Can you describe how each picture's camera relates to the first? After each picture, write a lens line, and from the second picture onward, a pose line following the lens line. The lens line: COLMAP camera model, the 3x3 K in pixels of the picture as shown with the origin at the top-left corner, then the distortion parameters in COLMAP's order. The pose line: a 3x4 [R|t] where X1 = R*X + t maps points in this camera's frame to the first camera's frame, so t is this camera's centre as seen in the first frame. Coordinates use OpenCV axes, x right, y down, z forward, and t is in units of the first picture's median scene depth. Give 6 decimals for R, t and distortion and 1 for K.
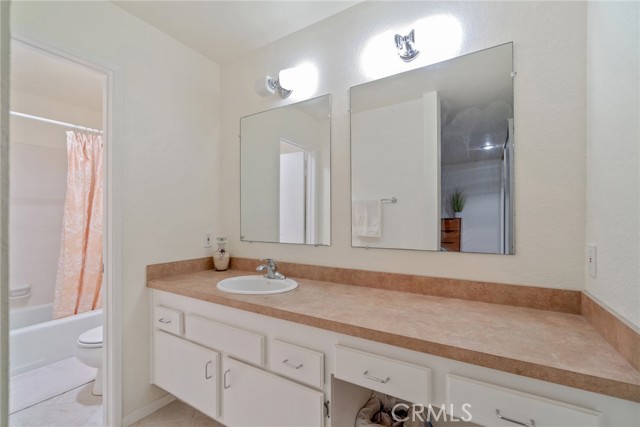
lens RADIAL K [[278.9, 0, 321.6], [0, 278.9, 224.1], [0, 0, 1]] dist [-0.003255, -0.001198]
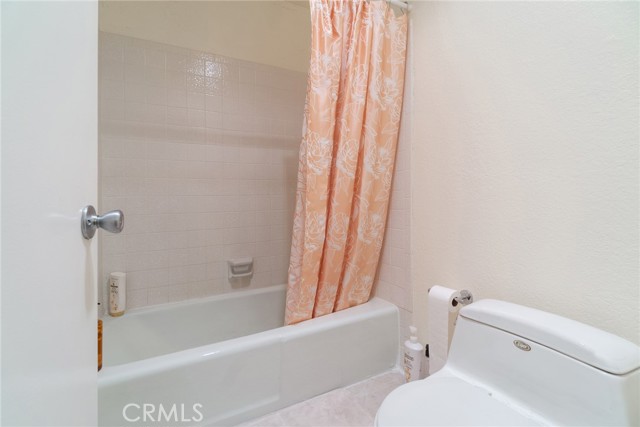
lens RADIAL K [[278.9, 0, 319.2], [0, 278.9, 211.1], [0, 0, 1]] dist [-0.003255, -0.001198]
pose [[0.867527, 0.004691, -0.497368, -0.599836], [0.000974, 0.999938, 0.011130, 0.097814], [0.497389, -0.010140, 0.867468, 0.514159]]
